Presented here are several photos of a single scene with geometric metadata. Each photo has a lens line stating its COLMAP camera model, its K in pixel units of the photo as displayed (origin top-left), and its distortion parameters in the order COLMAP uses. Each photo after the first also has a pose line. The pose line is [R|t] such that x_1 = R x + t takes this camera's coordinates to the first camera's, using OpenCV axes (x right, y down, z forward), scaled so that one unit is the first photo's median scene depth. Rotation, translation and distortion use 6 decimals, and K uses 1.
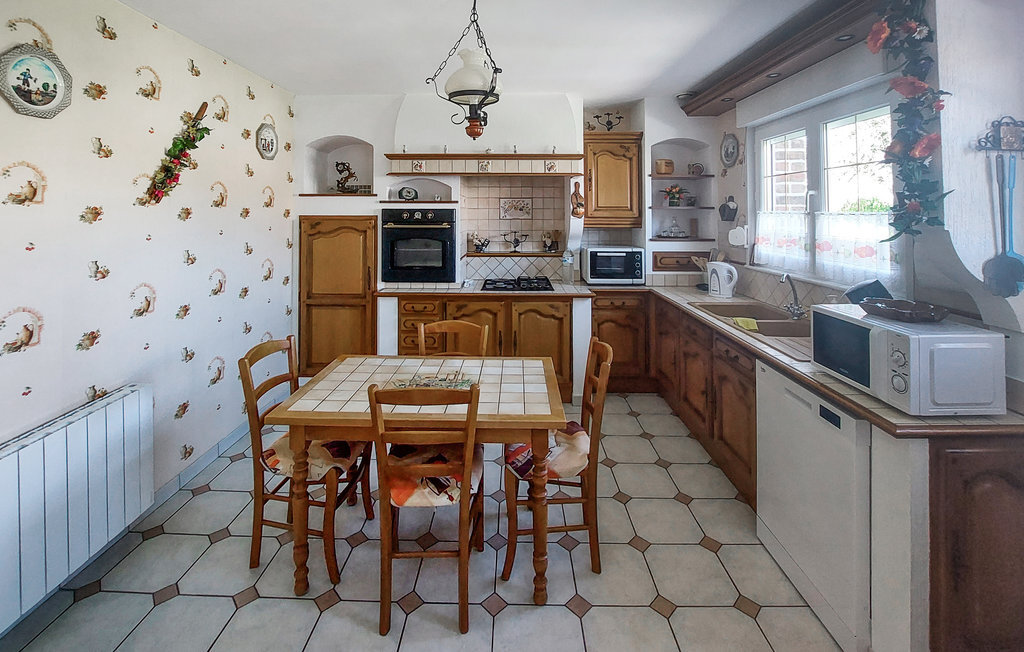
lens RADIAL K [[447.7, 0, 512.0], [0, 447.7, 326.0], [0, 0, 1]] dist [0.001224, -0.000015]
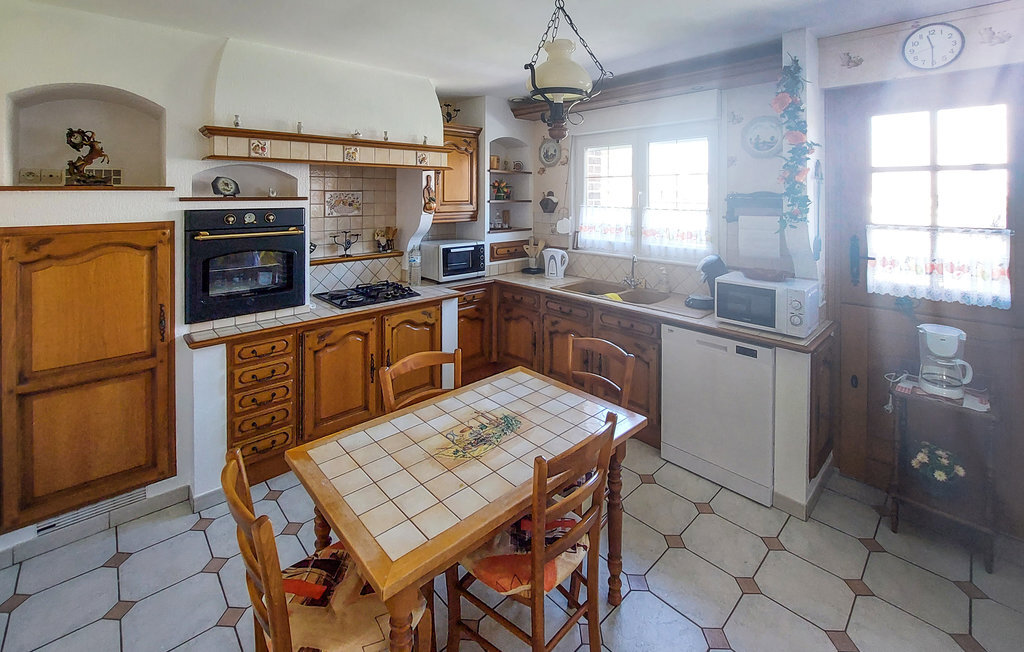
lens RADIAL K [[453.8, 0, 509.4], [0, 453.8, 305.3], [0, 0, 1]] dist [-0.002068, -0.000472]
pose [[0.704565, -0.171780, 0.688534, -0.423149], [0.173766, 0.982484, 0.067305, -0.092749], [-0.688036, 0.072223, 0.722074, 0.232527]]
